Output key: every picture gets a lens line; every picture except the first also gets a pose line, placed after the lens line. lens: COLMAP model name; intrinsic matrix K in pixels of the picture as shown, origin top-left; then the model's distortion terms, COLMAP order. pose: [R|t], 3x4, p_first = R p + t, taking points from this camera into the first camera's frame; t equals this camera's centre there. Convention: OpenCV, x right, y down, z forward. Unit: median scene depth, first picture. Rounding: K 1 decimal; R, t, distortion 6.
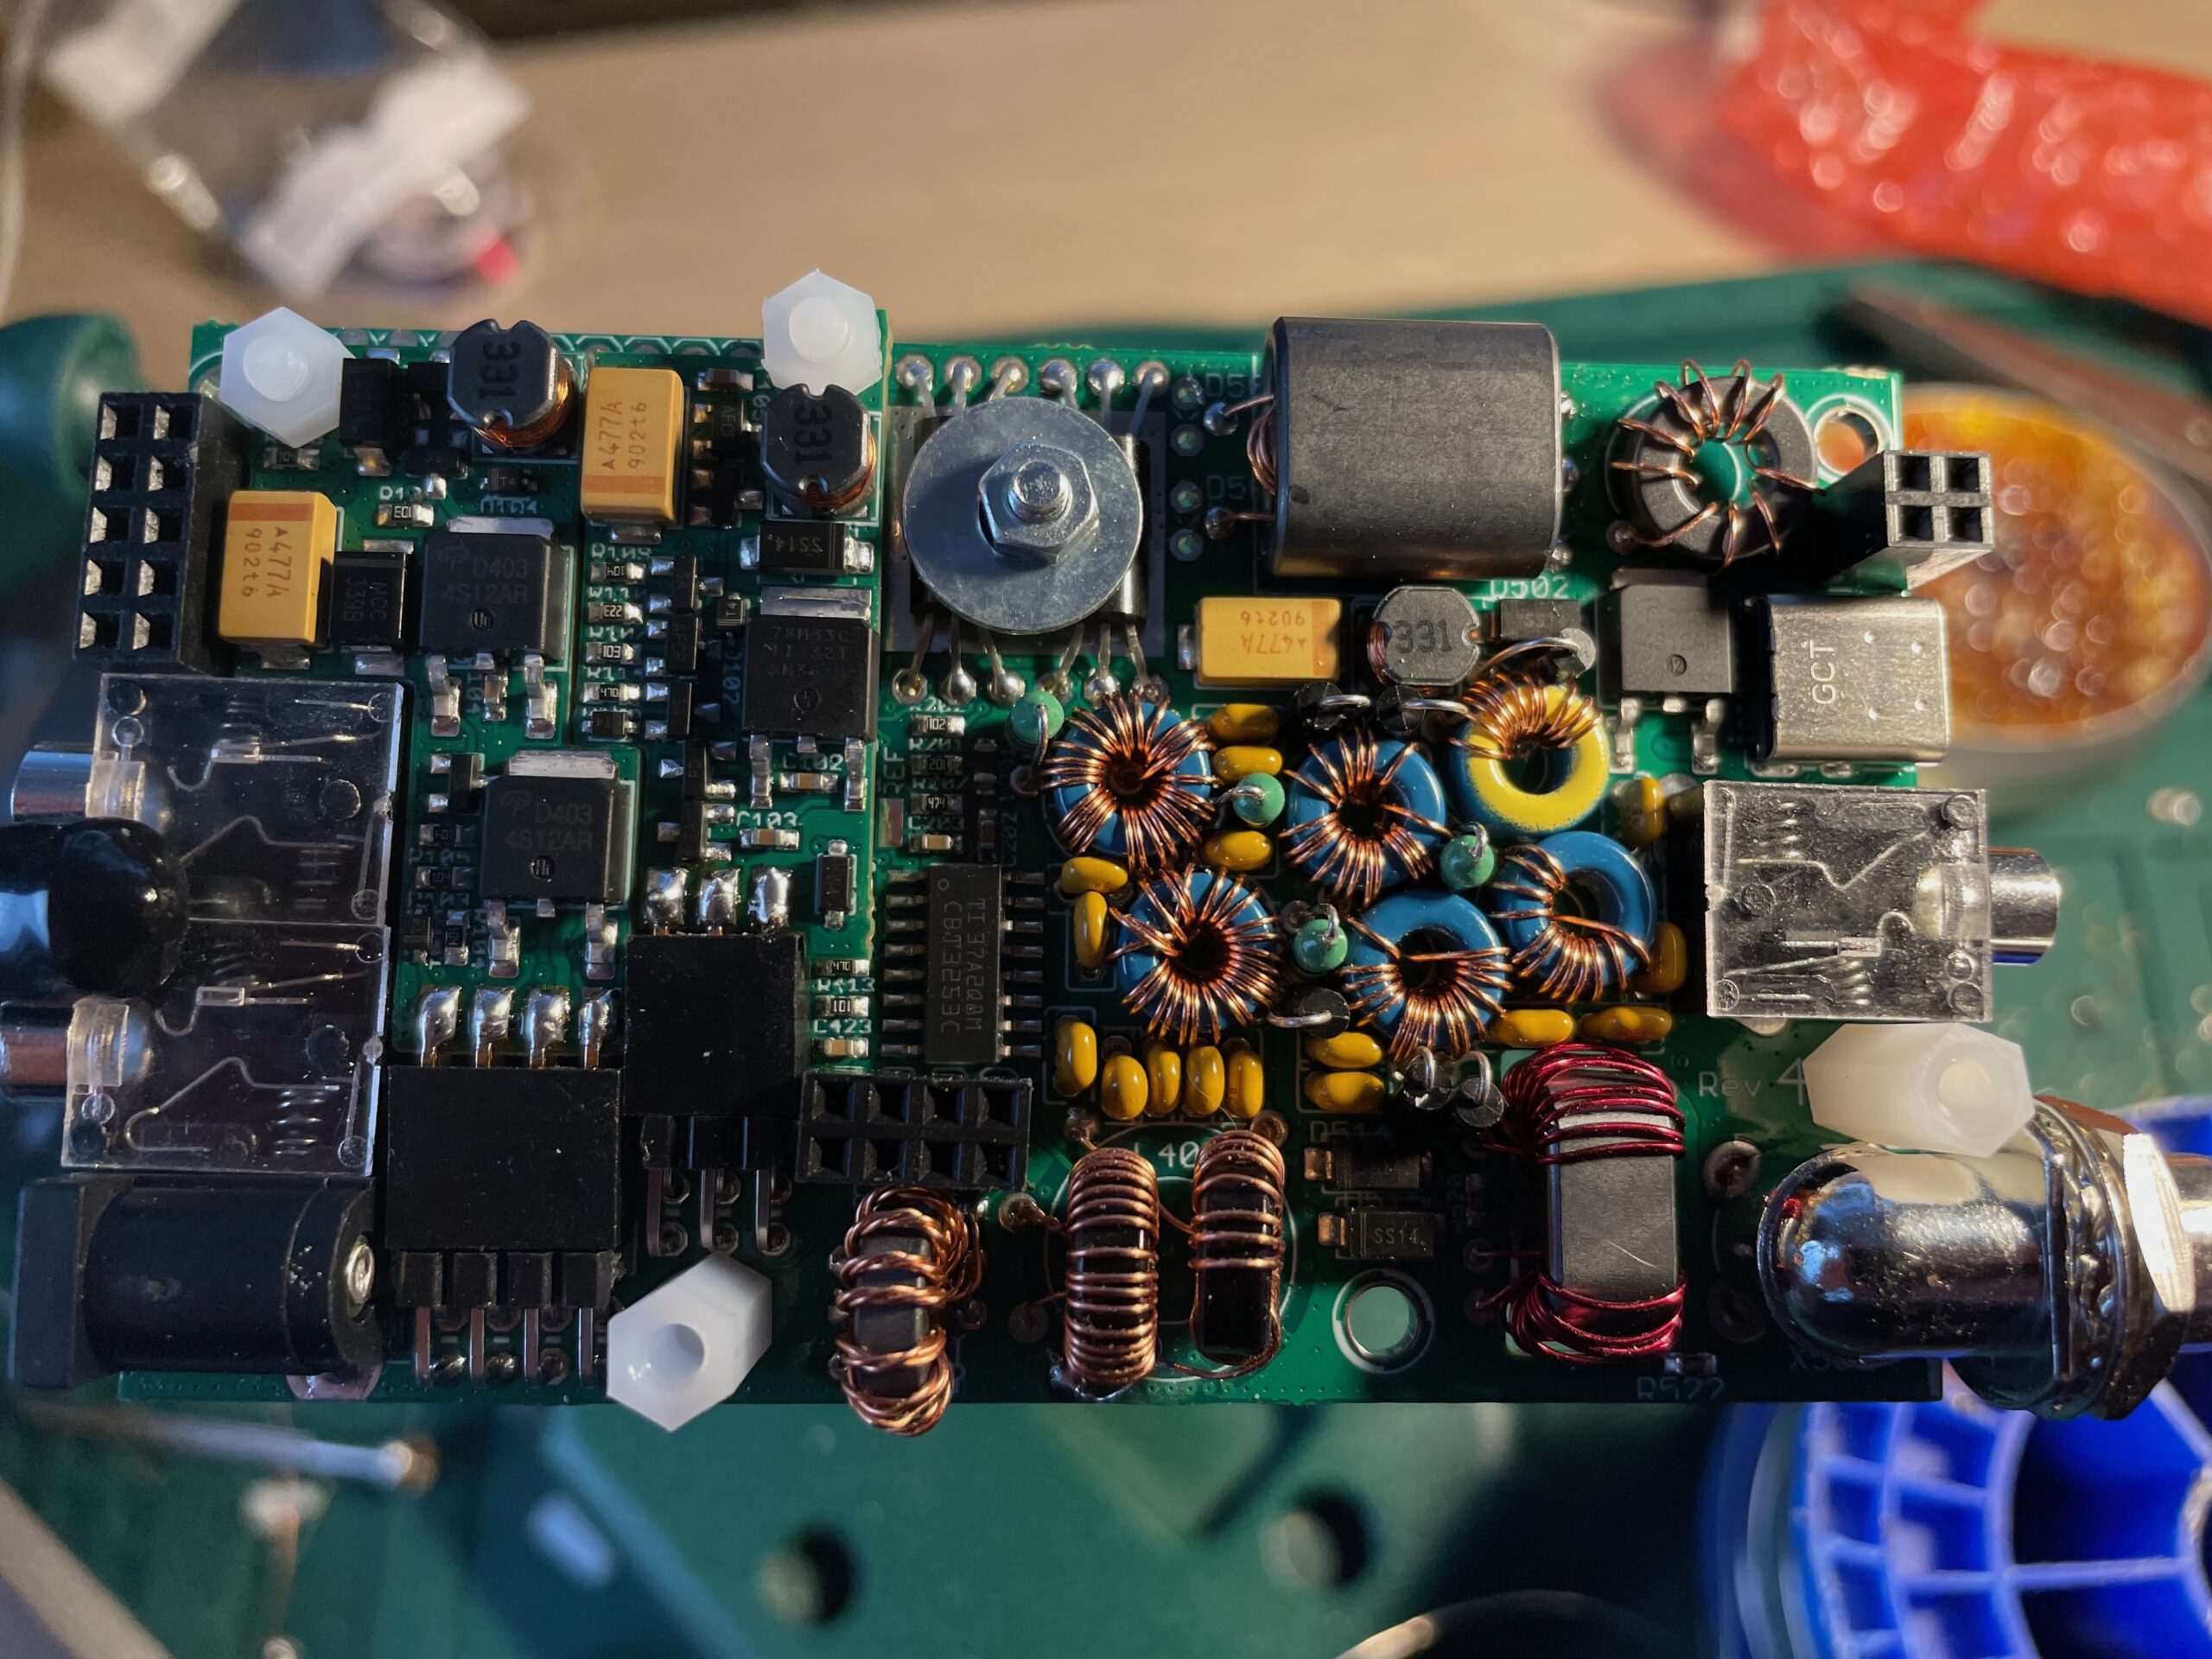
lens RADIAL K [[1807.7, 0, 1104.6], [0, 1807.7, 812.5], [0, 0, 1]] dist [-0.024452, -0.039943]
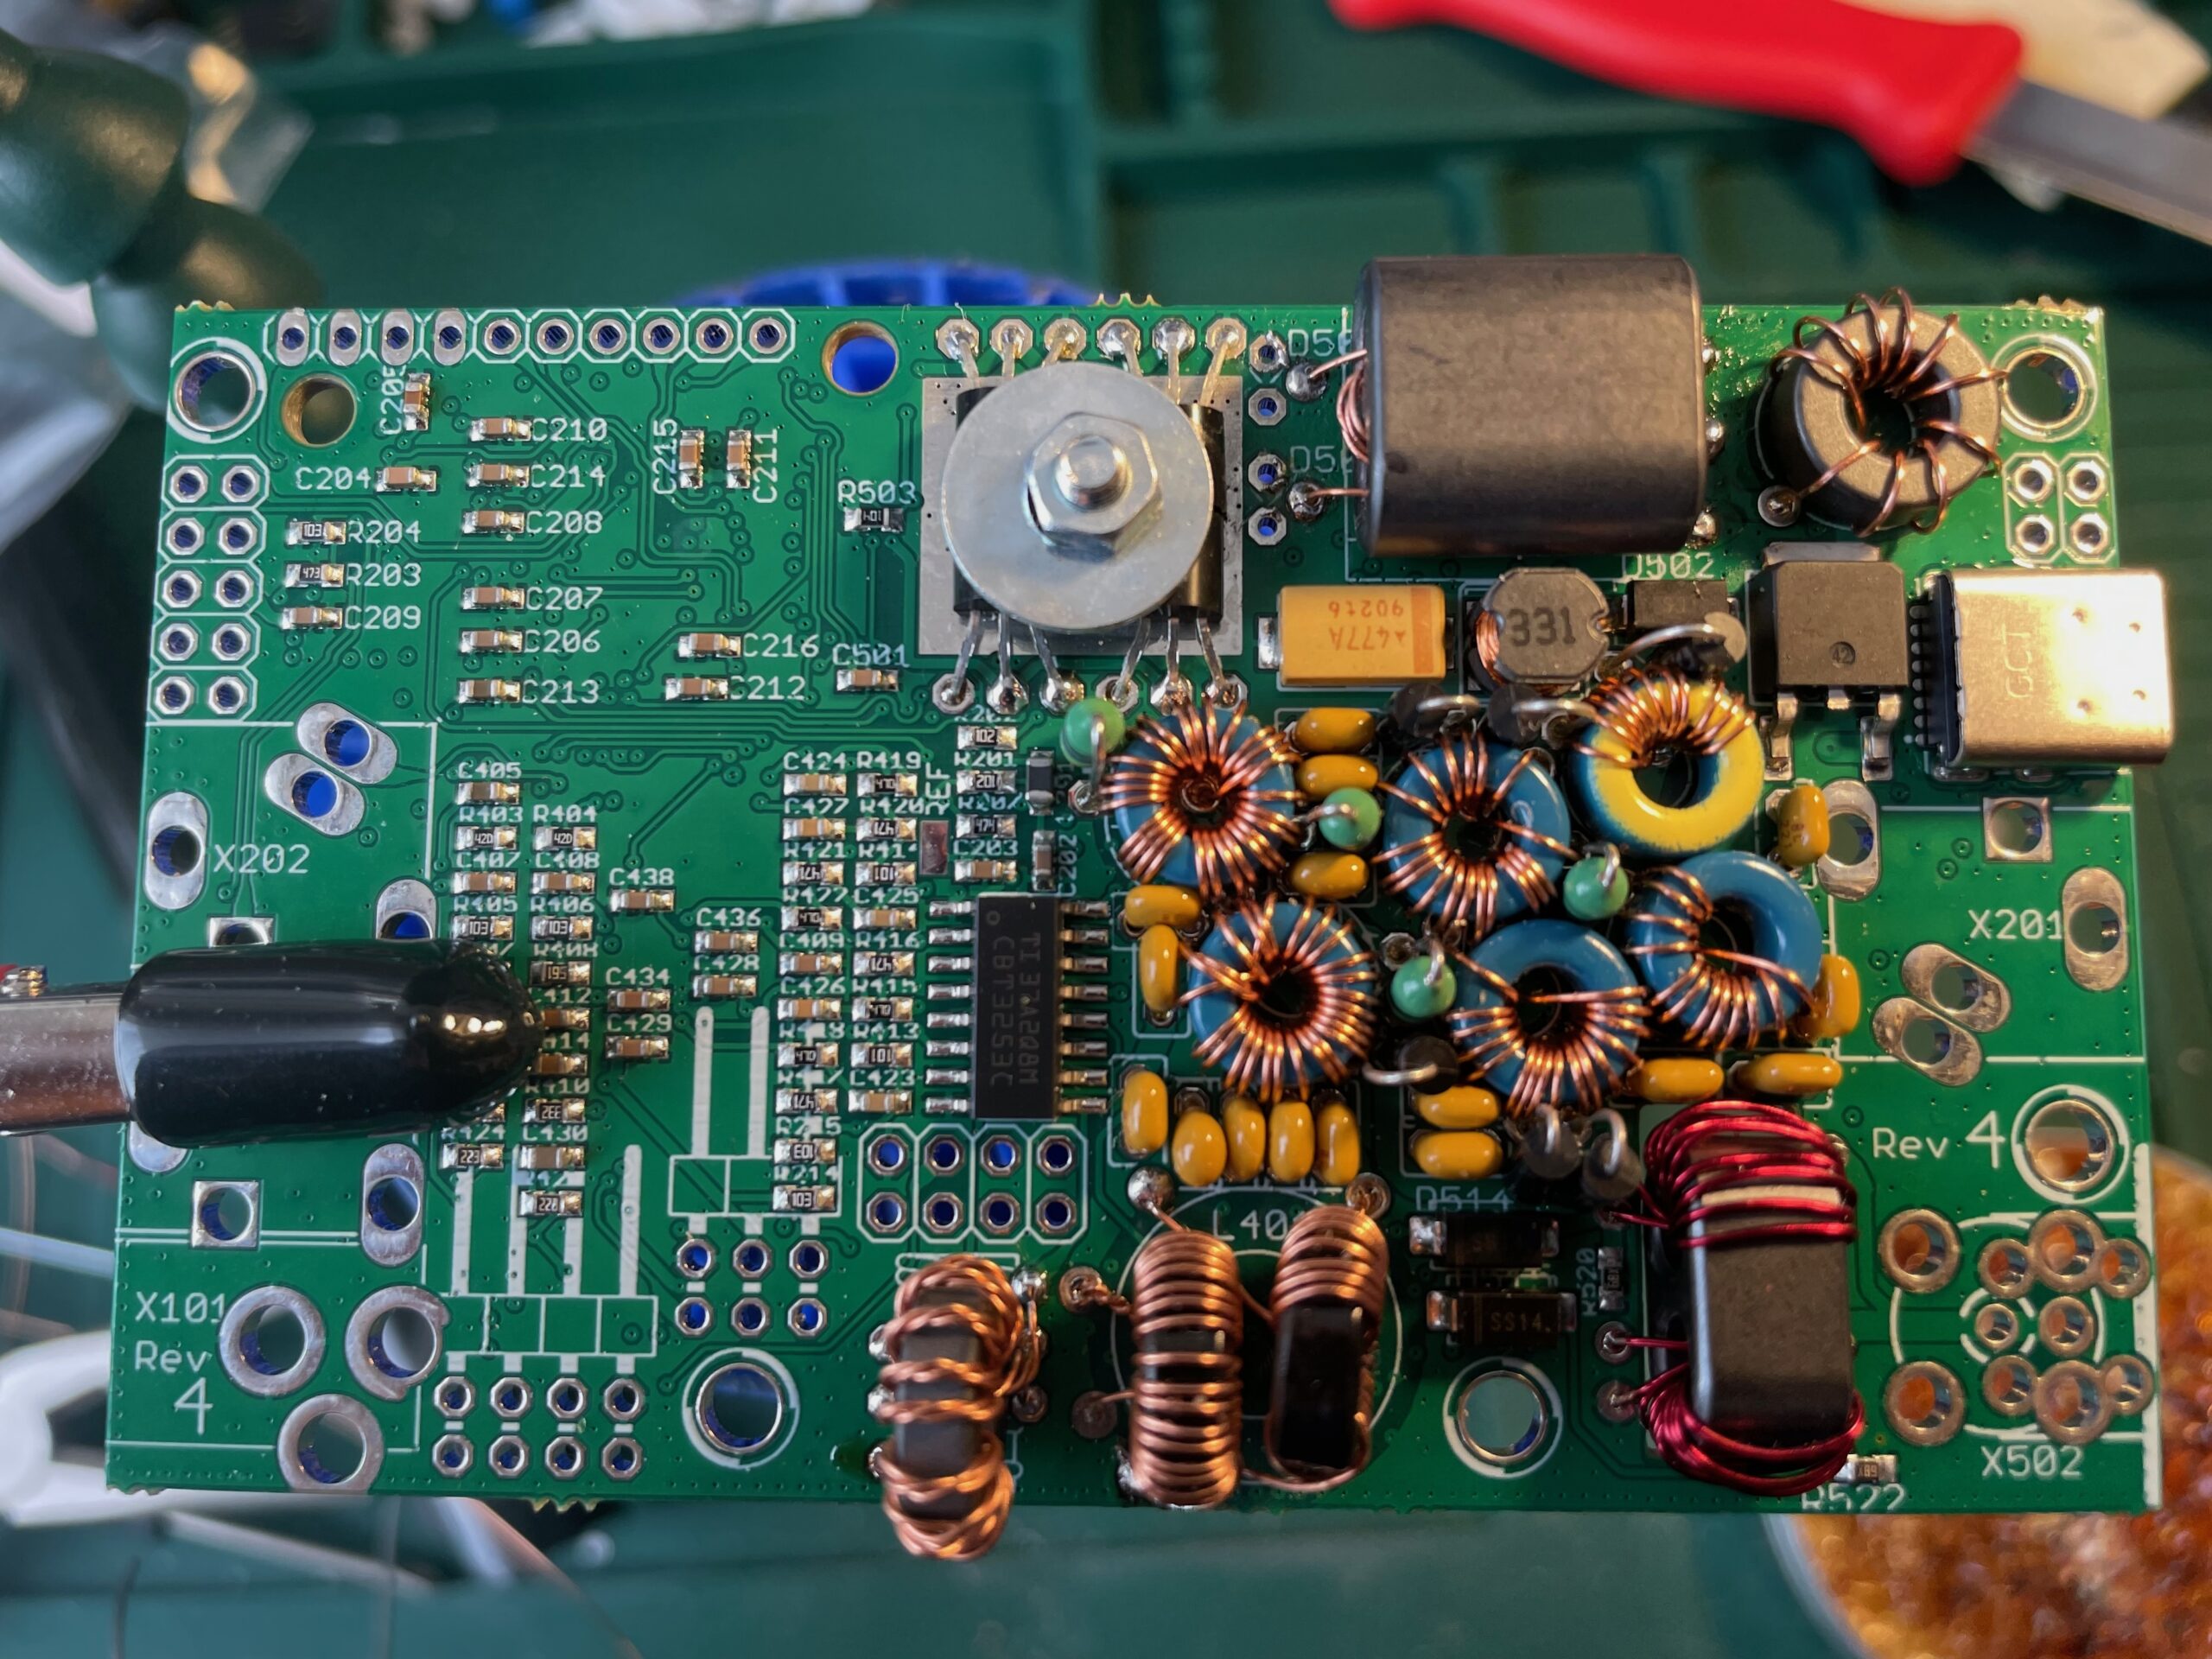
lens RADIAL K [[1807.7, 0, 1094.8], [0, 1807.7, 849.2], [0, 0, 1]] dist [-0.024452, -0.039943]
pose [[0.997374, -0.010208, -0.071702, 0.024062], [0.011335, 0.999818, 0.015328, -0.006482], [0.071533, -0.016100, 0.997308, 0.125006]]
